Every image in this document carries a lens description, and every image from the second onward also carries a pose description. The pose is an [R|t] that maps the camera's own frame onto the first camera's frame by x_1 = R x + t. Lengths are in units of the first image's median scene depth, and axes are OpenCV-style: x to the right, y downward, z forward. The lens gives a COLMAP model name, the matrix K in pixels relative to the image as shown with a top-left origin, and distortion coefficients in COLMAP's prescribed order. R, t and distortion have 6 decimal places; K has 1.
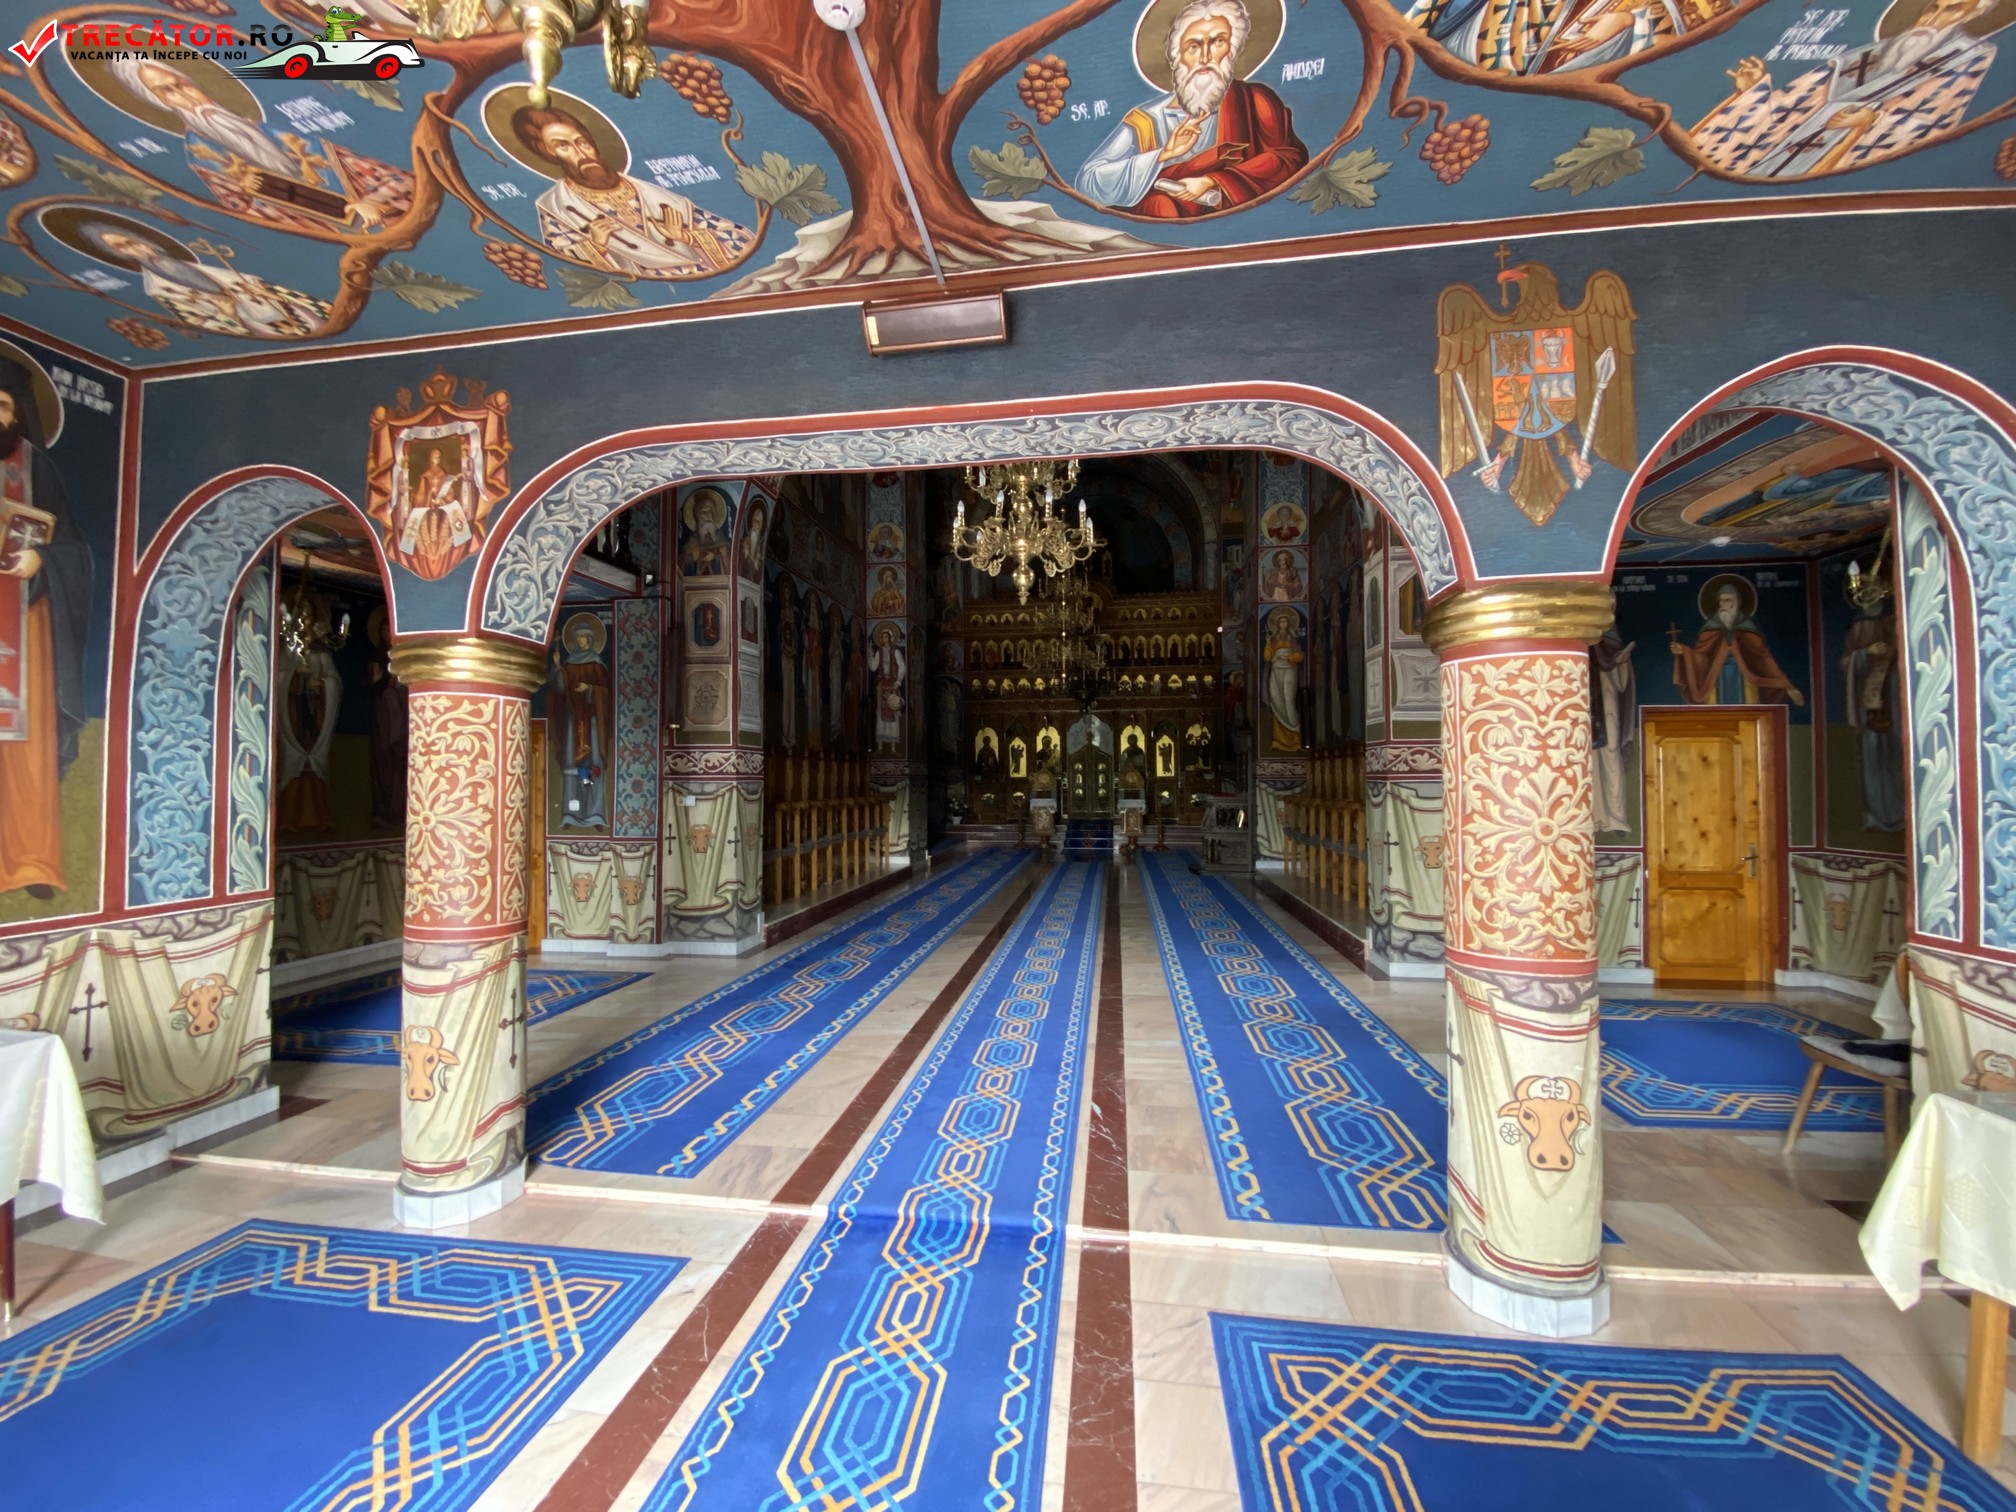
lens RADIAL K [[796.2, 0, 1008.0], [0, 796.2, 756.0], [0, 0, 1]] dist [0.032193, -0.027995]
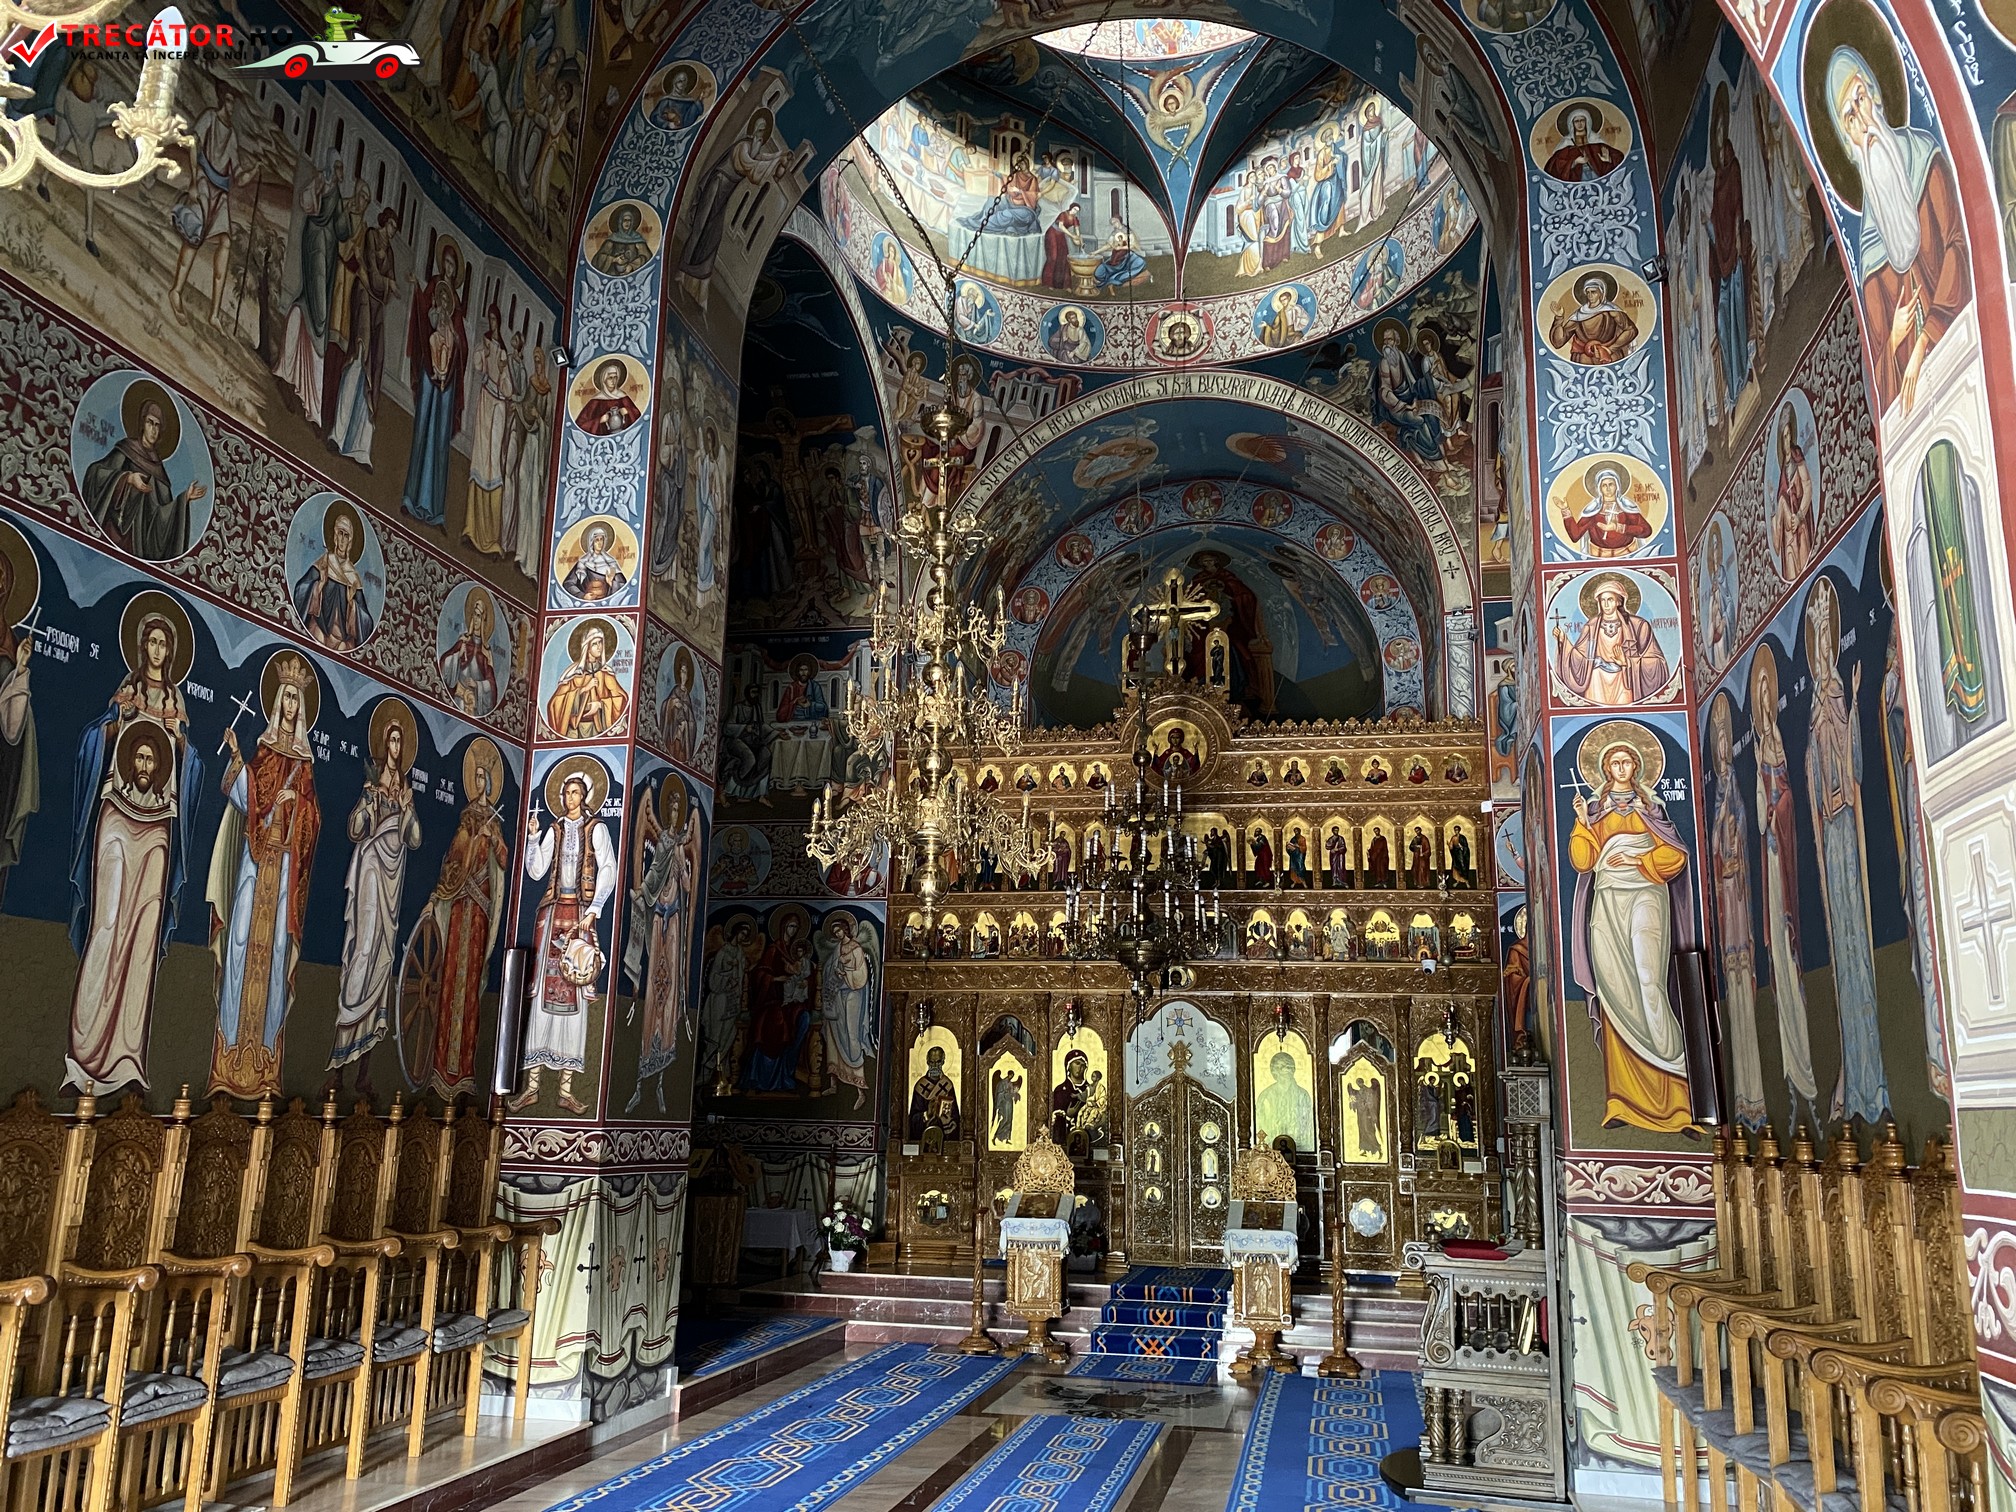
lens RADIAL K [[1508.5, 0, 1008.0], [0, 1508.5, 756.0], [0, 0, 1]] dist [0.112747, -0.233018]
pose [[0.996783, 0.010503, -0.079457, 0.089434], [-0.026560, 0.978646, -0.203831, -0.016010], [0.075620, 0.205286, 0.975776, 0.220963]]
